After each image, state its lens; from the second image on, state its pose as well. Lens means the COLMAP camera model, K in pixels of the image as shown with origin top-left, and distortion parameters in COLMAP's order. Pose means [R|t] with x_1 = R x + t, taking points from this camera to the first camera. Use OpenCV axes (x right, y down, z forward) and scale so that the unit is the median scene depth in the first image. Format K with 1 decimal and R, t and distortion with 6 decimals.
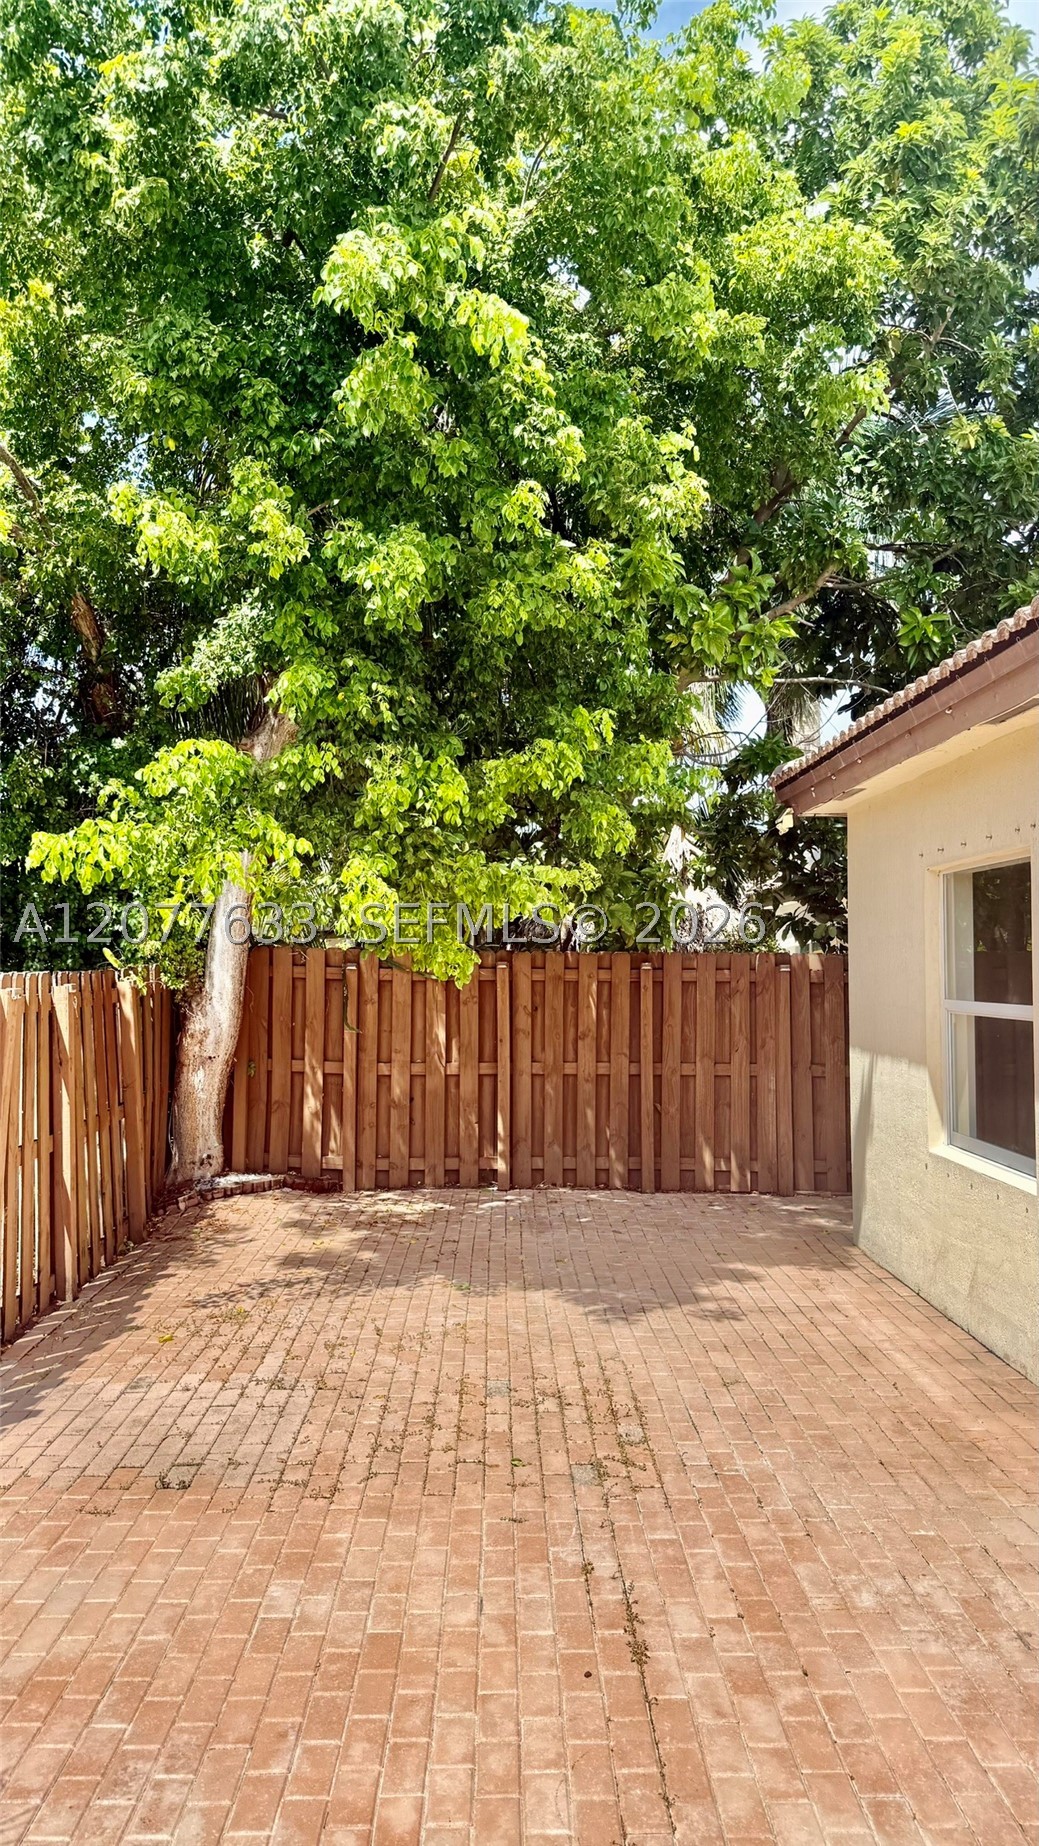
lens RADIAL K [[1301.5, 0, 522.4], [0, 1301.5, 932.3], [0, 0, 1]] dist [0.063517, -0.081527]
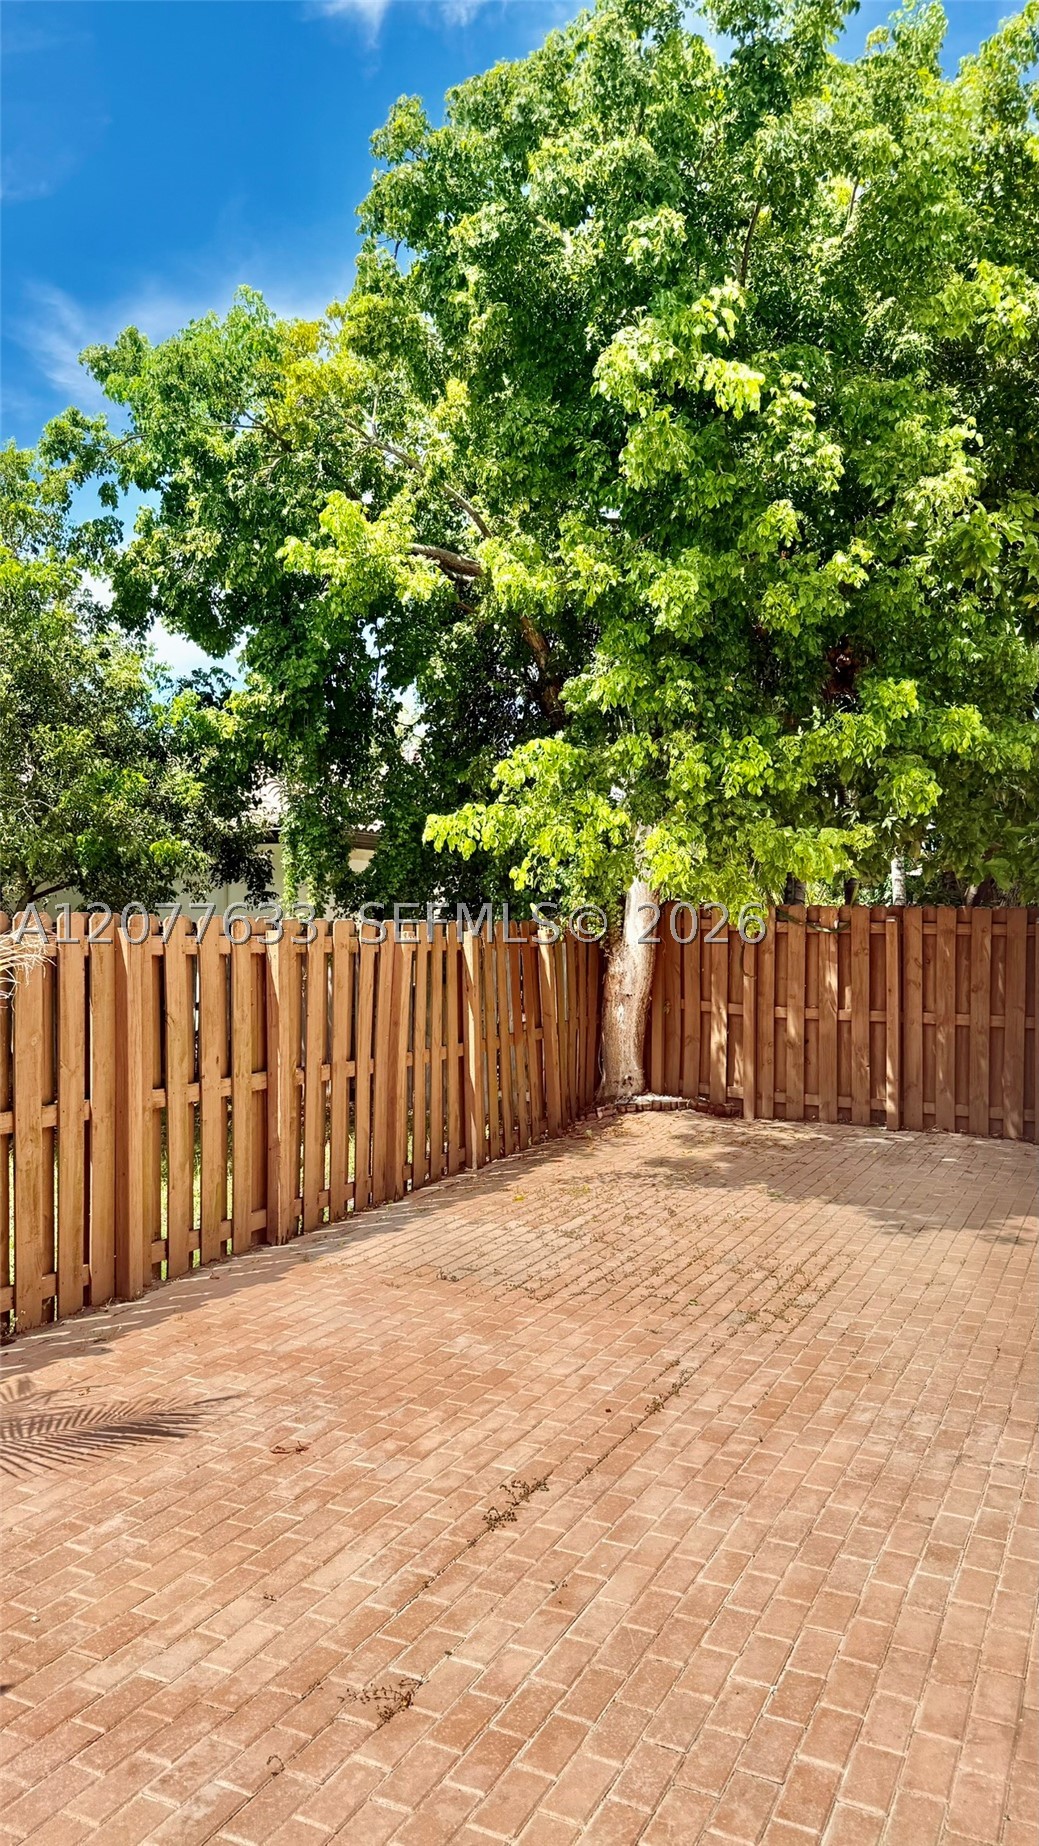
lens RADIAL K [[1301.5, 0, 530.4], [0, 1301.5, 931.6], [0, 0, 1]] dist [0.063517, -0.081527]
pose [[0.892590, 0.012589, -0.450693, 0.334654], [0.000093, 0.999605, 0.028107, 0.006957], [0.450869, -0.025130, 0.892236, -0.153772]]
